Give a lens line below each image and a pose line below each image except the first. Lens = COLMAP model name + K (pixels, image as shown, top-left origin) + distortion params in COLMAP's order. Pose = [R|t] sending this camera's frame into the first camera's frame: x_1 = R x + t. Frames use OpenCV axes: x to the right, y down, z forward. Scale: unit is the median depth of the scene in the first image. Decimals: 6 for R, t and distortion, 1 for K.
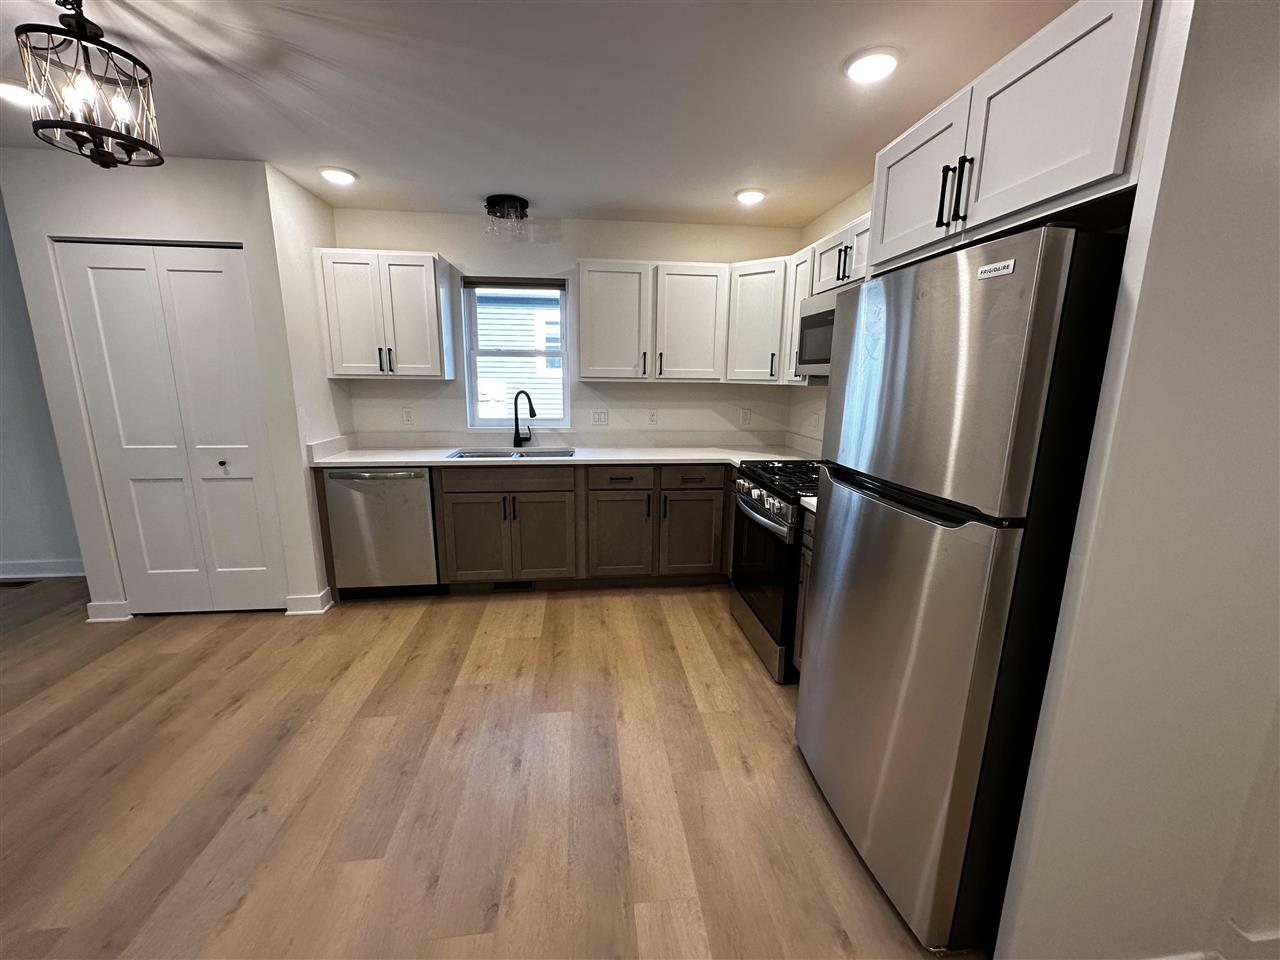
lens RADIAL K [[511.2, 0, 637.8], [0, 511.2, 478.9], [0, 0, 1]] dist [0.010549, -0.000292]
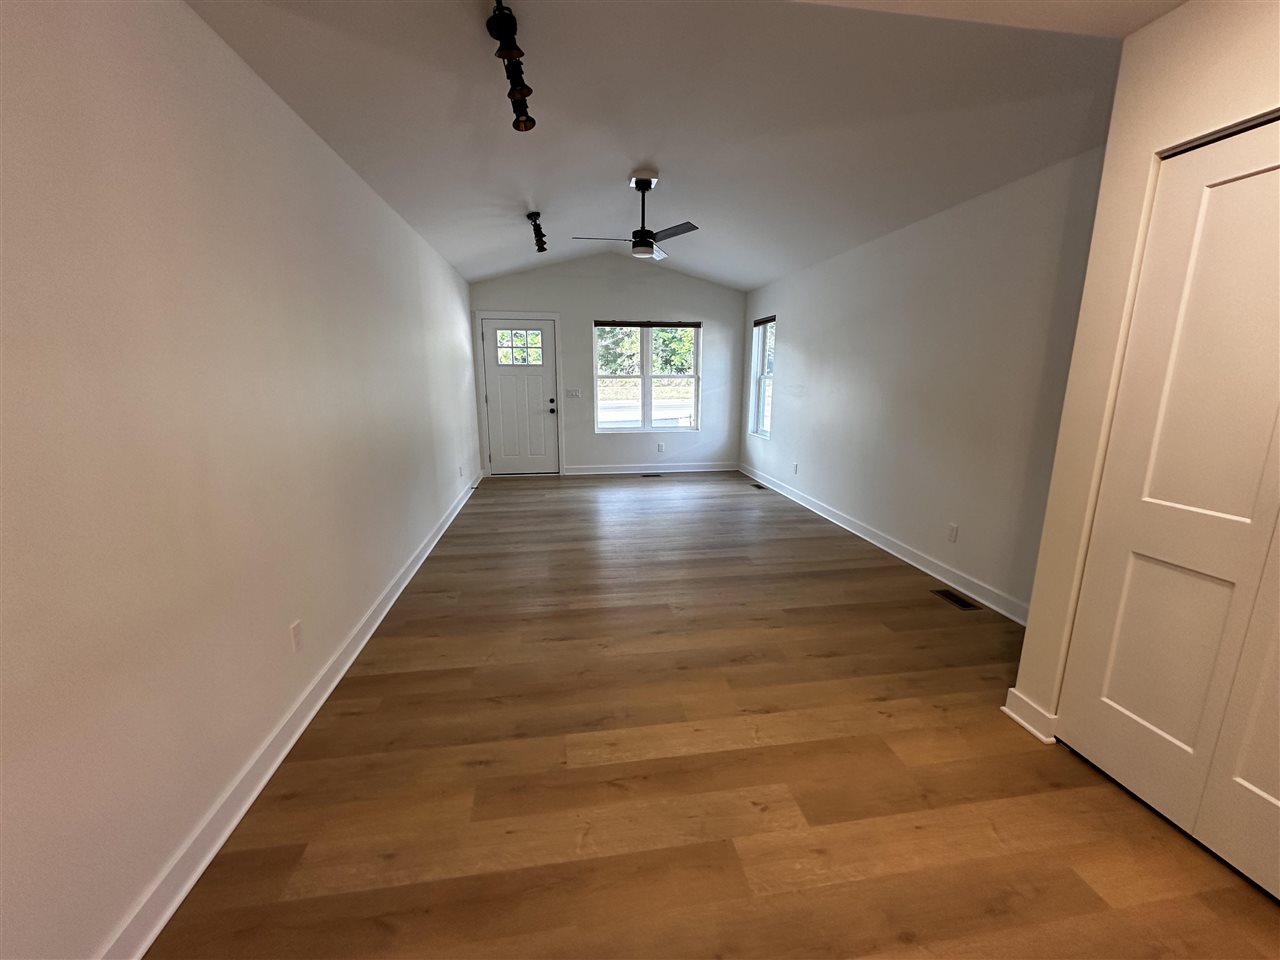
lens RADIAL K [[511.2, 0, 637.8], [0, 511.2, 478.9], [0, 0, 1]] dist [0.010549, -0.000292]
pose [[0.042098, 0.196237, -0.979652, -0.425038], [-0.193599, 0.963540, 0.184691, -0.075081], [0.980177, 0.181885, 0.078554, 0.367620]]
